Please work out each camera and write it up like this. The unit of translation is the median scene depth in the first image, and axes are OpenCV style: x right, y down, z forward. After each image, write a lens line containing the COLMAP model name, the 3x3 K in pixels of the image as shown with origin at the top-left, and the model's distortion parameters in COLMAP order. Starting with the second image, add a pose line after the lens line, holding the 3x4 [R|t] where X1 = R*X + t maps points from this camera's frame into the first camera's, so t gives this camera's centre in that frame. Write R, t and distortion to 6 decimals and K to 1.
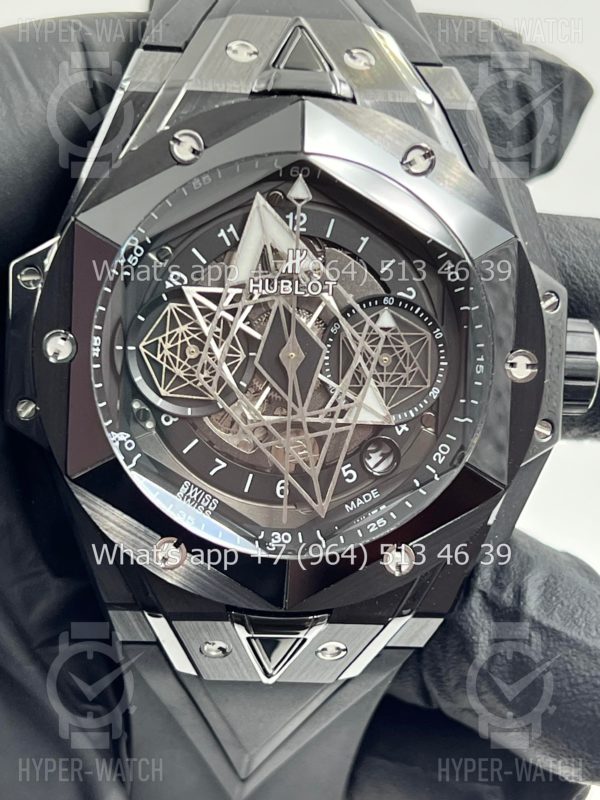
lens RADIAL K [[1949.6, 0, 300.8], [0, 1949.6, 386.8], [0, 0, 1]] dist [0.166359, 0.000000]
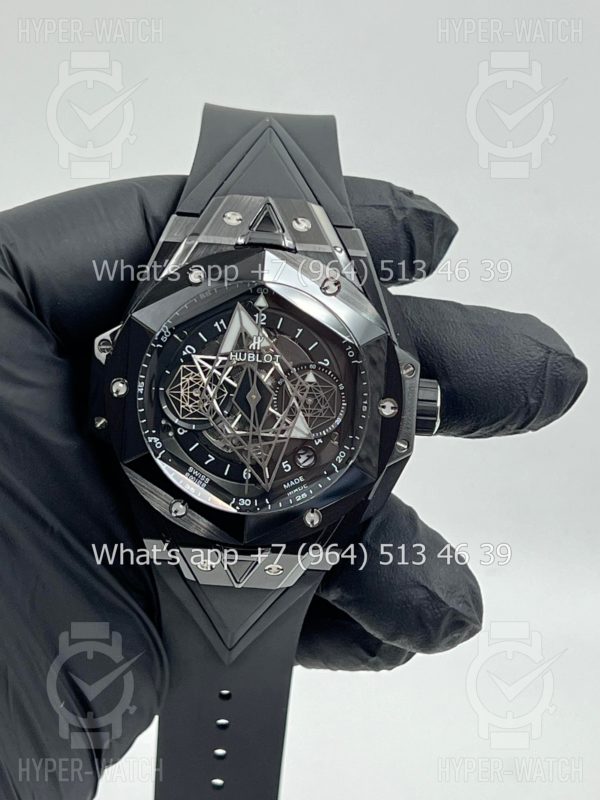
lens RADIAL K [[1949.6, 0, 302.7], [0, 1949.6, 396.8], [0, 0, 1]] dist [0.166359, 0.000000]
pose [[0.997182, 0.037732, -0.064848, 0.148814], [-0.036699, 0.999181, 0.017053, -0.046653], [0.065439, -0.014625, 0.997749, -0.710590]]
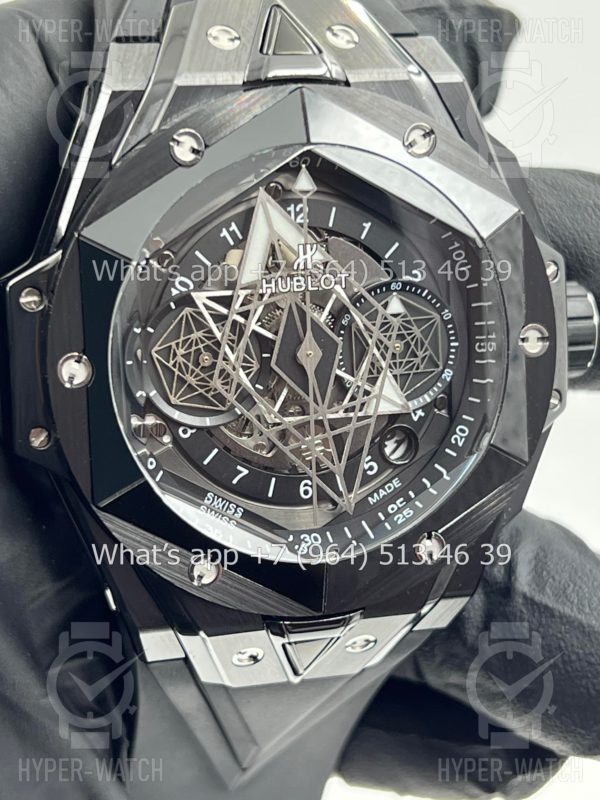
lens RADIAL K [[1949.6, 0, 307.6], [0, 1949.6, 396.1], [0, 0, 1]] dist [0.166359, 0.000000]
pose [[0.980217, -0.100399, 0.170569, -0.170350], [0.086990, 0.992630, 0.084368, -0.075881], [-0.177783, -0.067861, 0.981727, 0.049406]]
